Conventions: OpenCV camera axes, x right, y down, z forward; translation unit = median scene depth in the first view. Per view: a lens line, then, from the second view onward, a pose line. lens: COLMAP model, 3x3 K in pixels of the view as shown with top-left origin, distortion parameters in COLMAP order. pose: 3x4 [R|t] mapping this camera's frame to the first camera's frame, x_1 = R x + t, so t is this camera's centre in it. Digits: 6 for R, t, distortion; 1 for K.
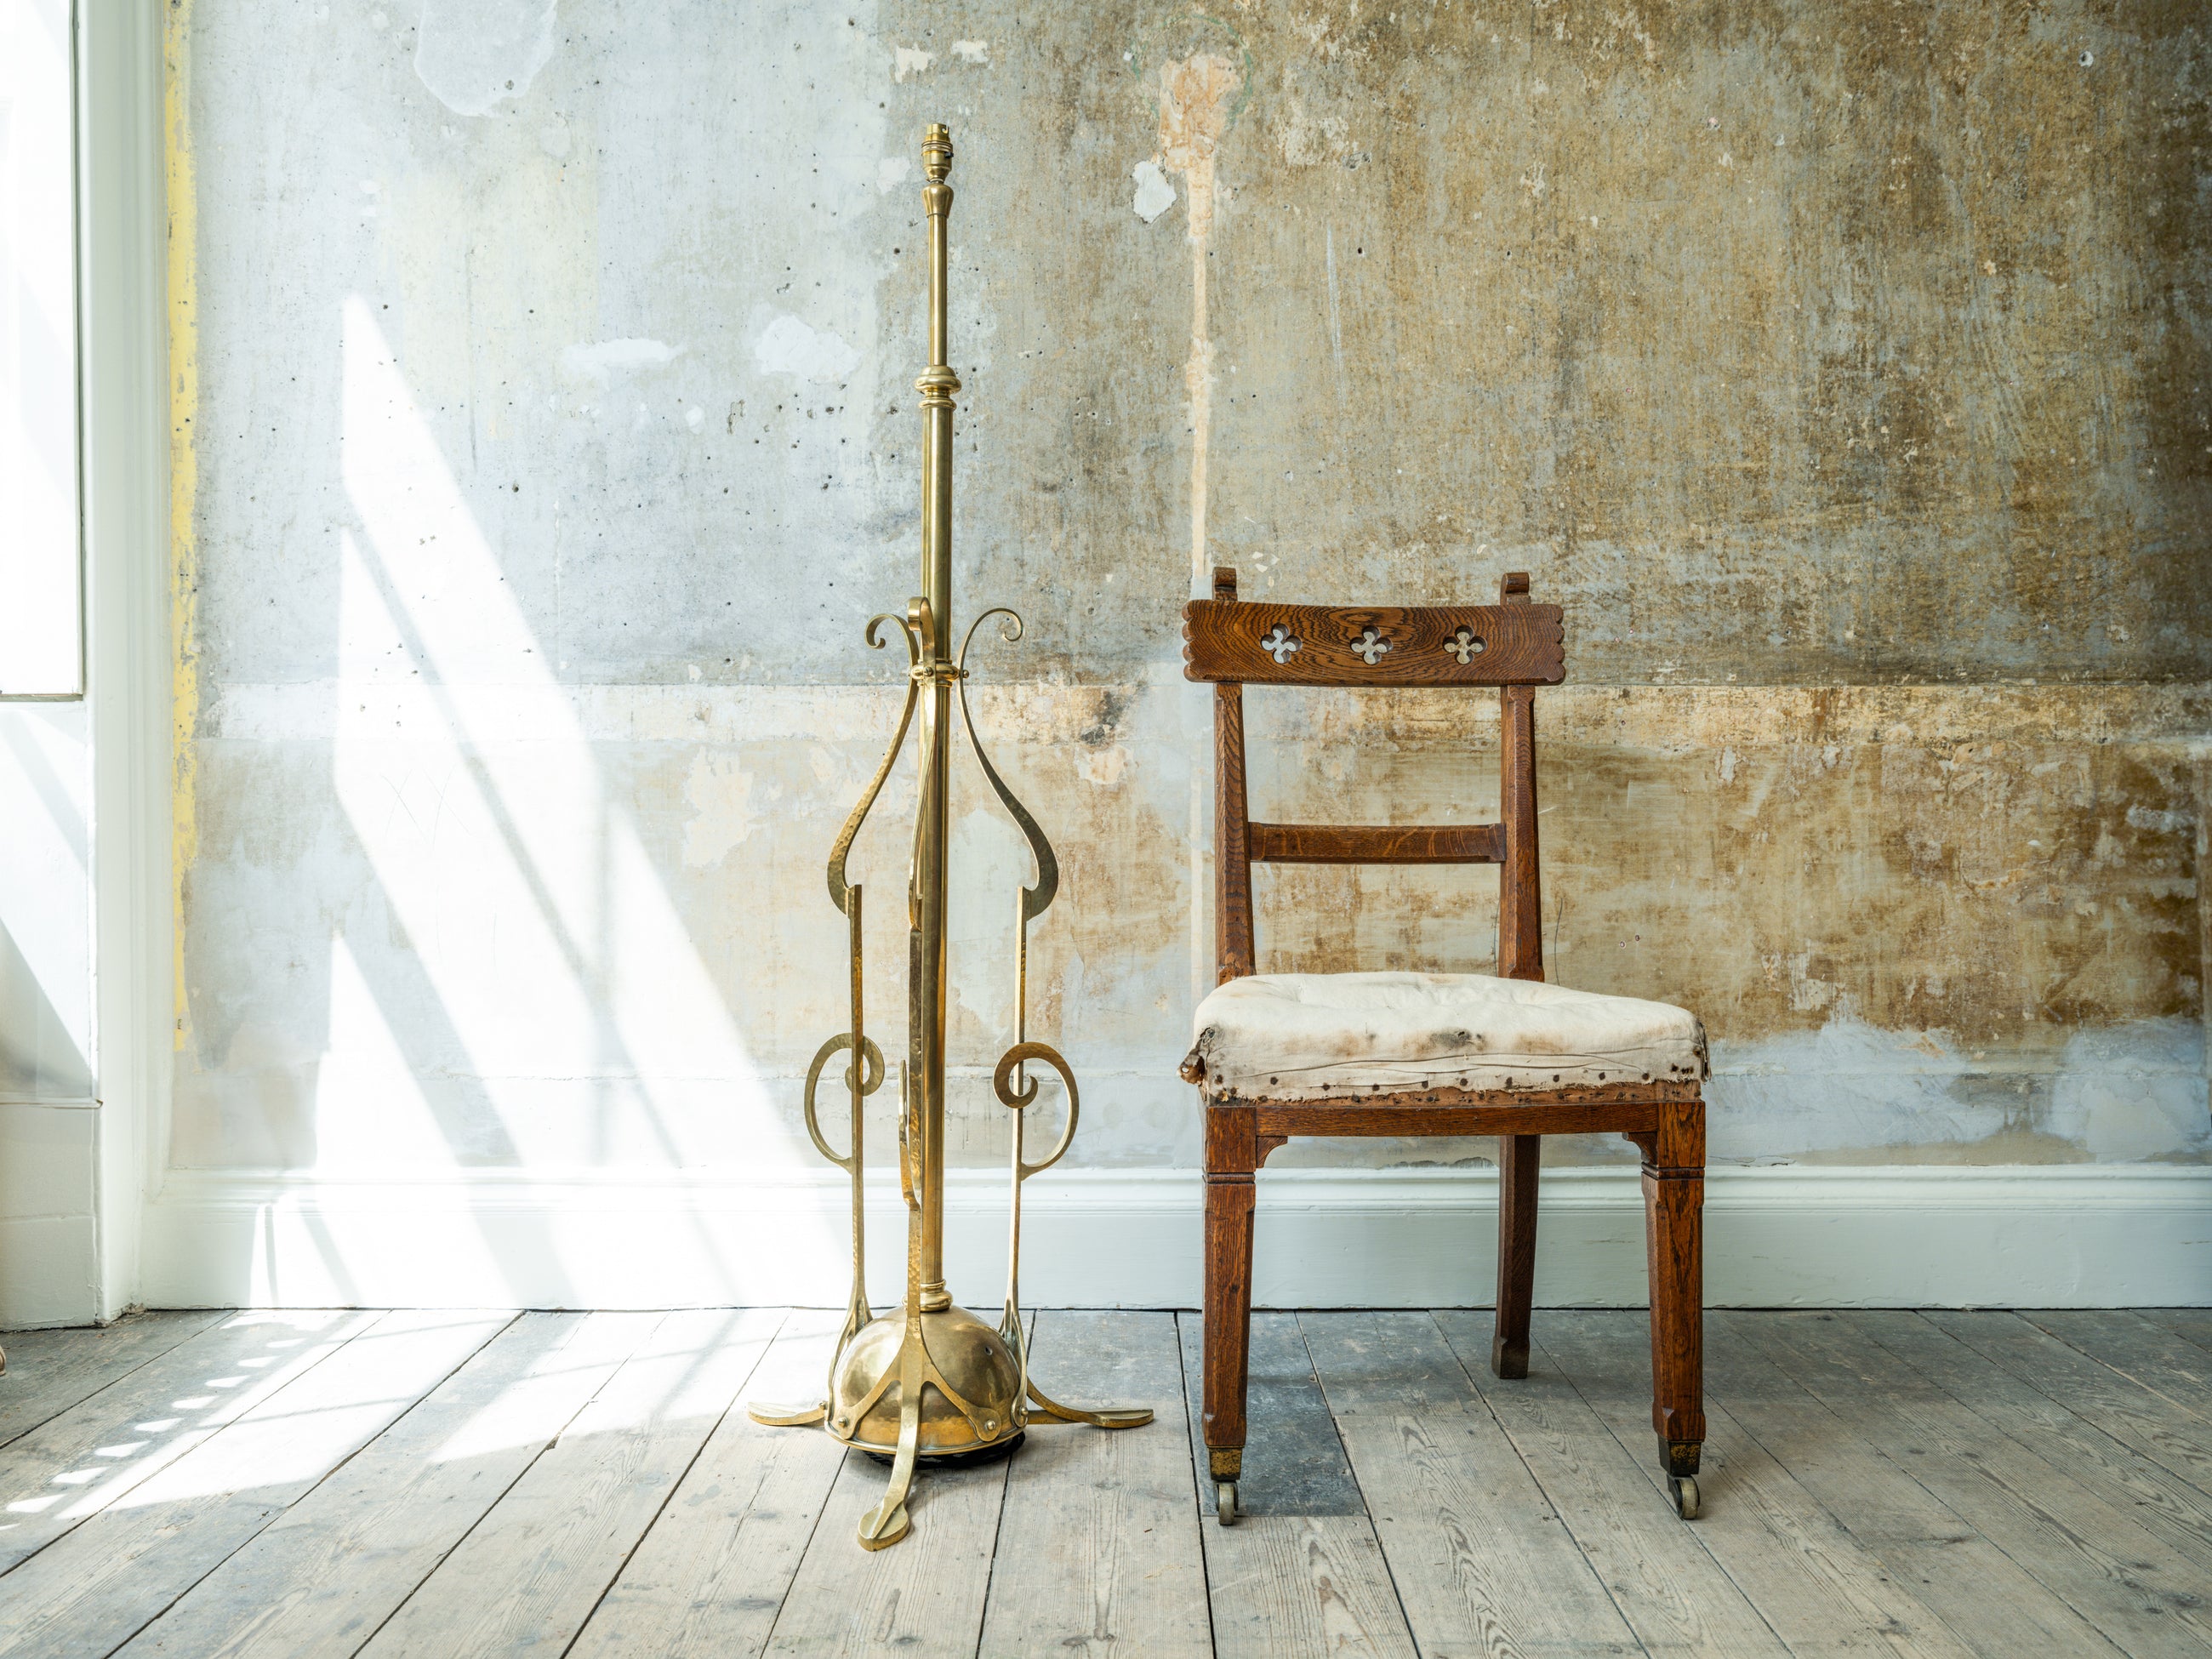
lens RADIAL K [[1927.5, 0, 1114.4], [0, 1927.5, 821.3], [0, 0, 1]] dist [-0.004613, 0.058927]
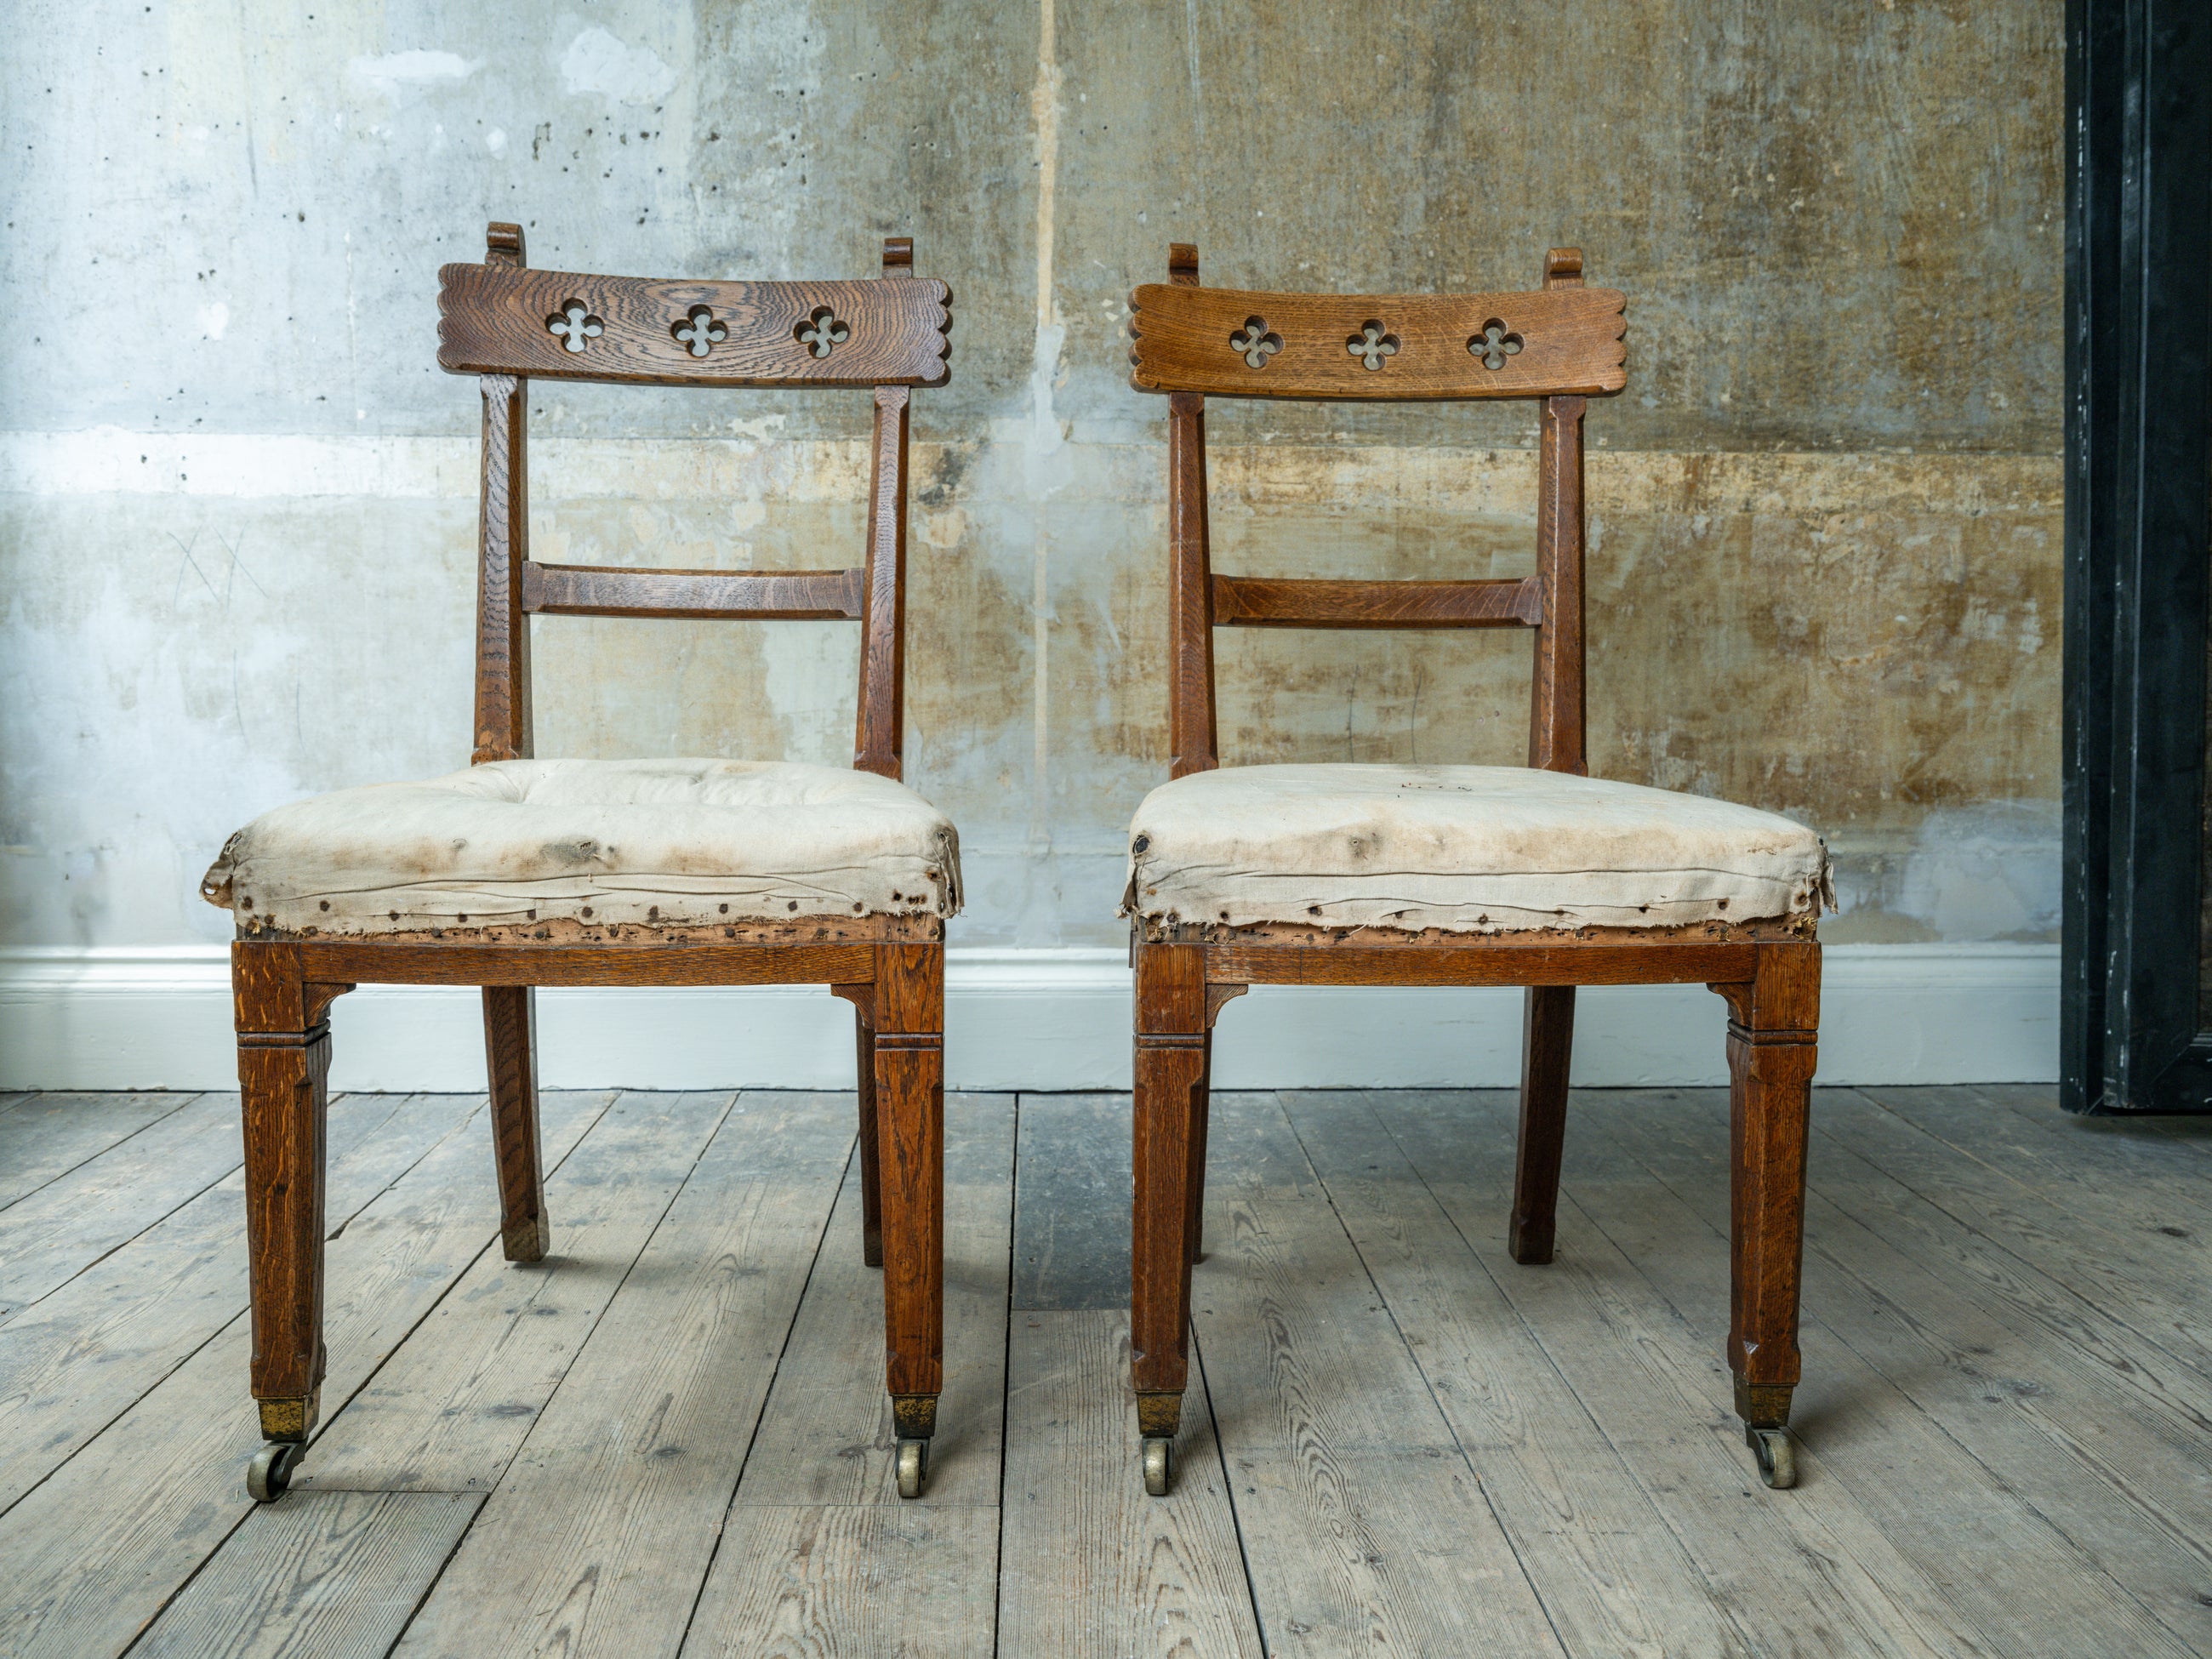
lens RADIAL K [[1802.1, 0, 1098.2], [0, 1802.1, 826.6], [0, 0, 1]] dist [-0.023440, 0.046375]
pose [[0.999296, 0.002896, 0.037415, 0.037666], [-0.006949, 0.994055, 0.108657, 0.020079], [-0.036878, -0.108841, 0.993375, 0.103030]]
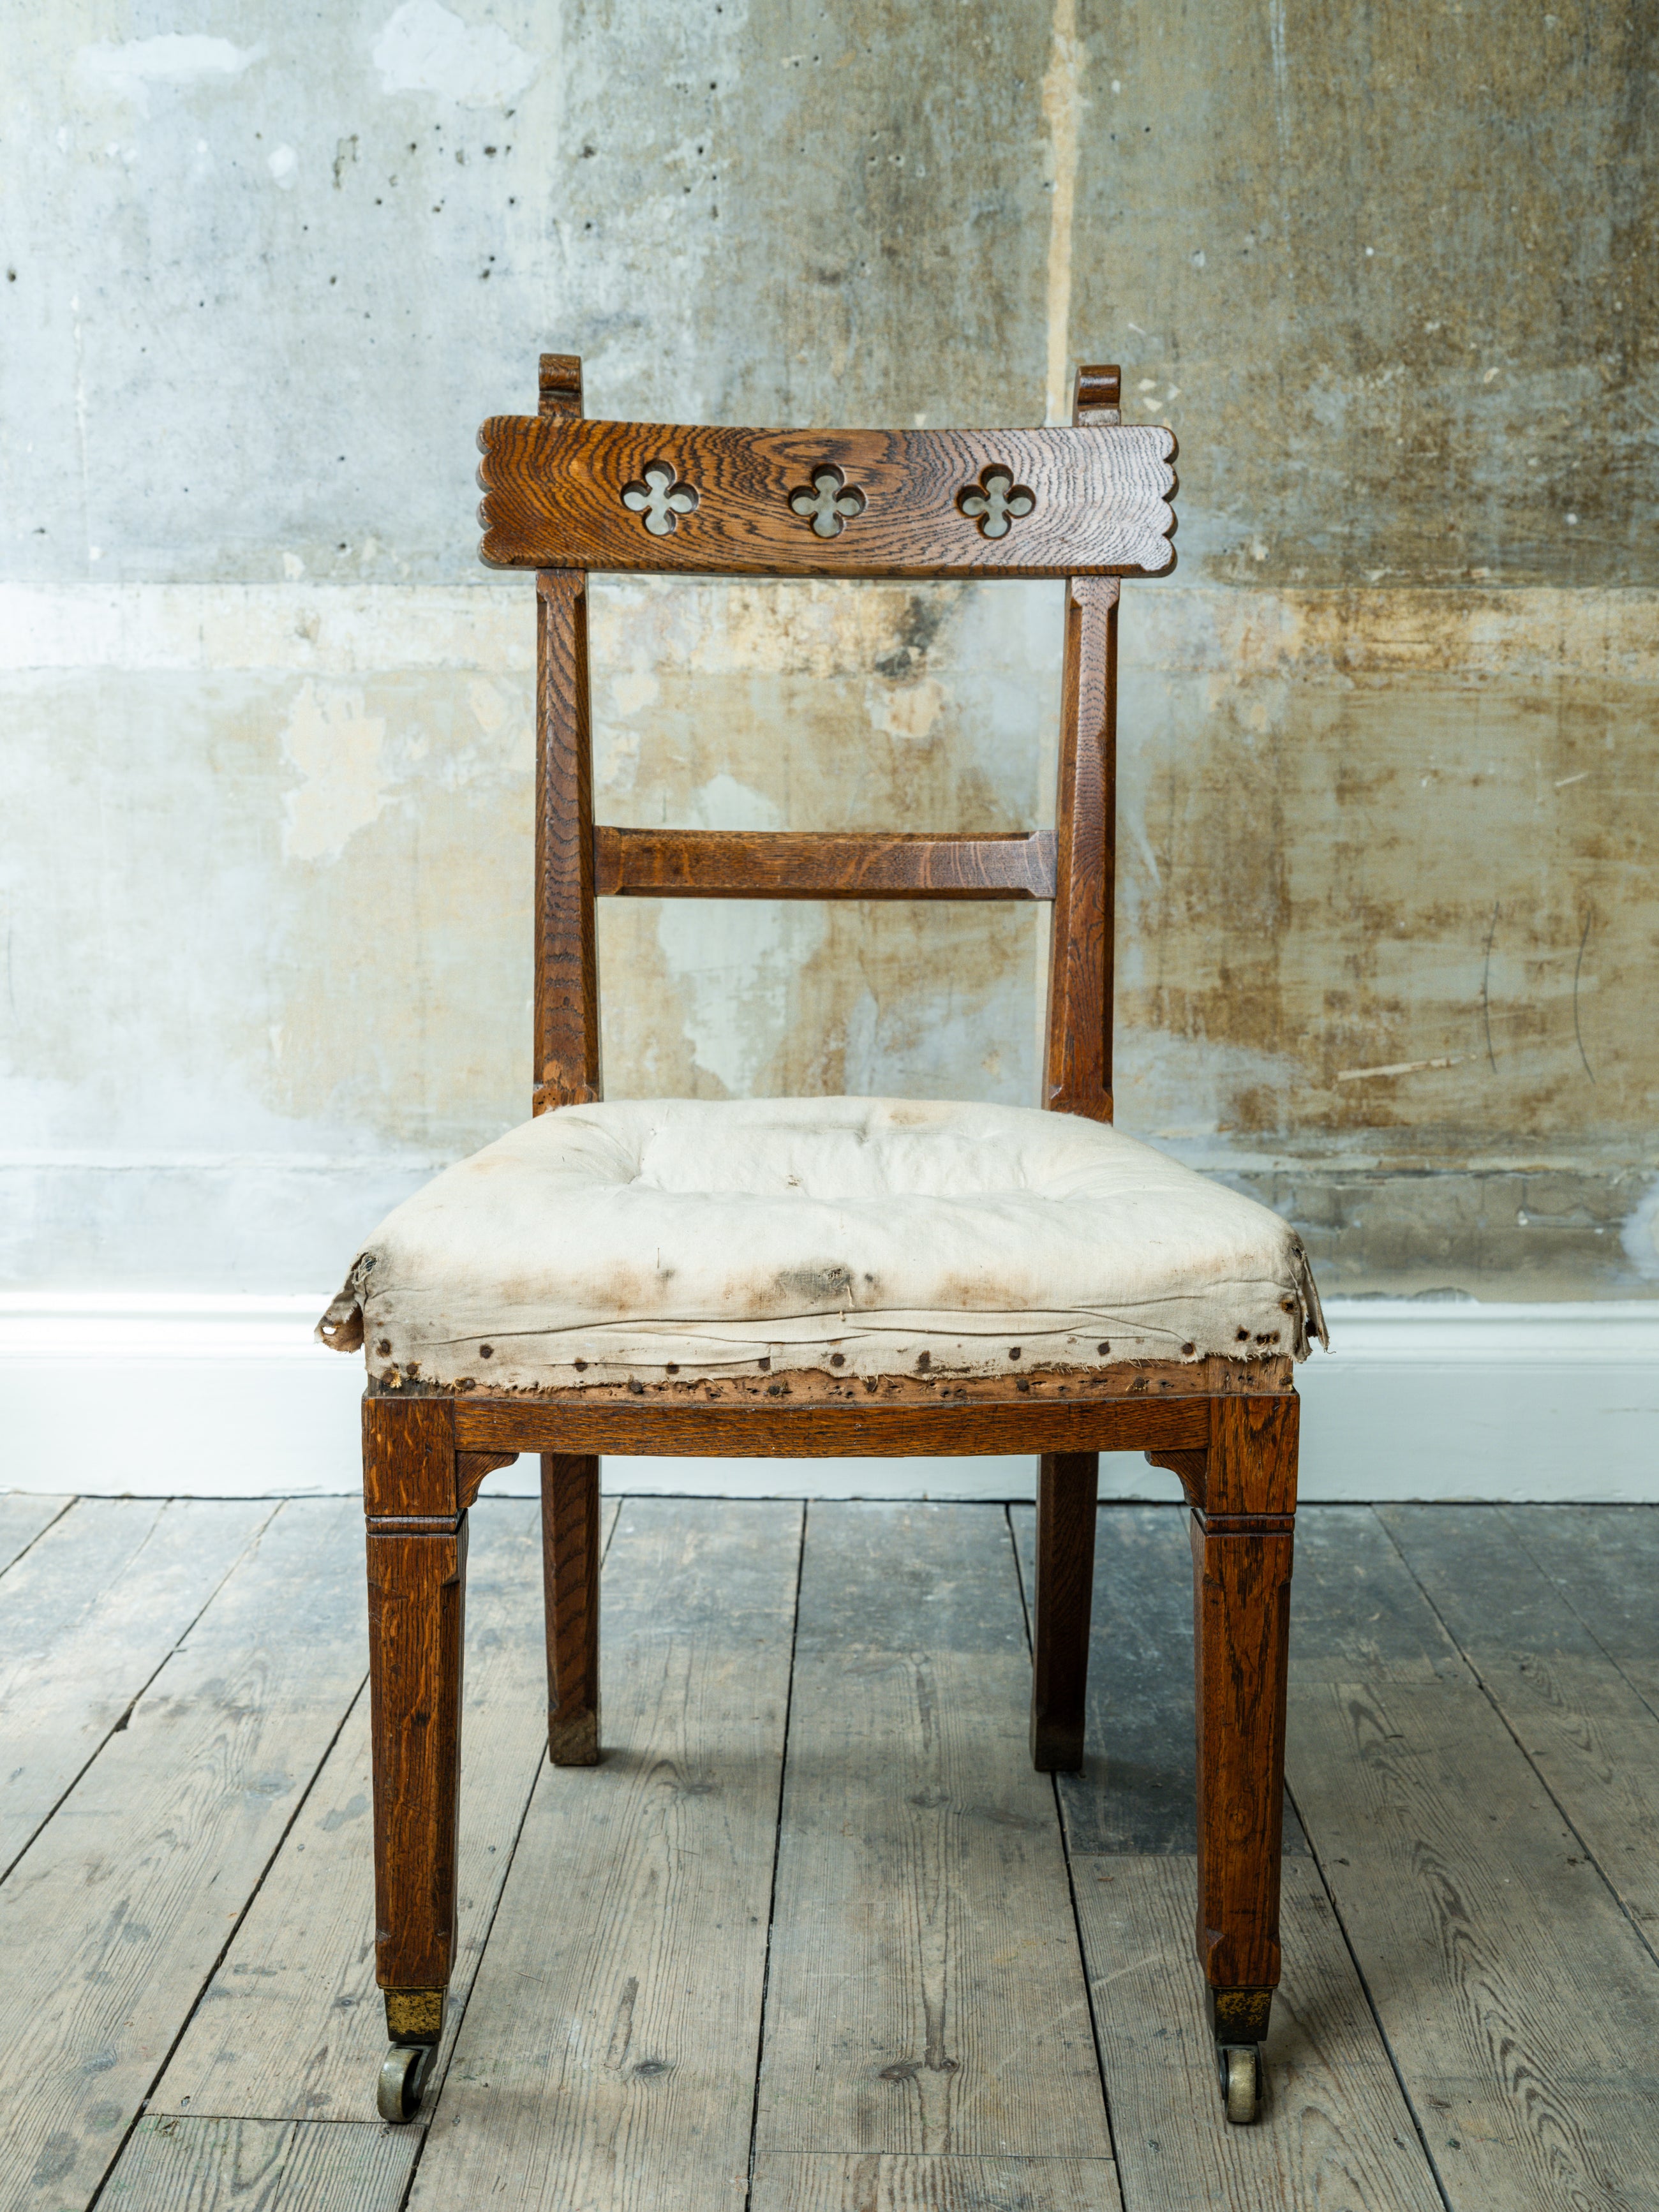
lens RADIAL K [[2631.6, 0, 833.8], [0, 2631.6, 1110.7], [0, 0, 1]] dist [0.012876, -0.020725]
pose [[0.999918, 0.005683, -0.011449, -0.020375], [-0.003870, 0.988283, 0.152585, -0.030578], [0.012182, -0.152529, 0.988224, 0.078181]]
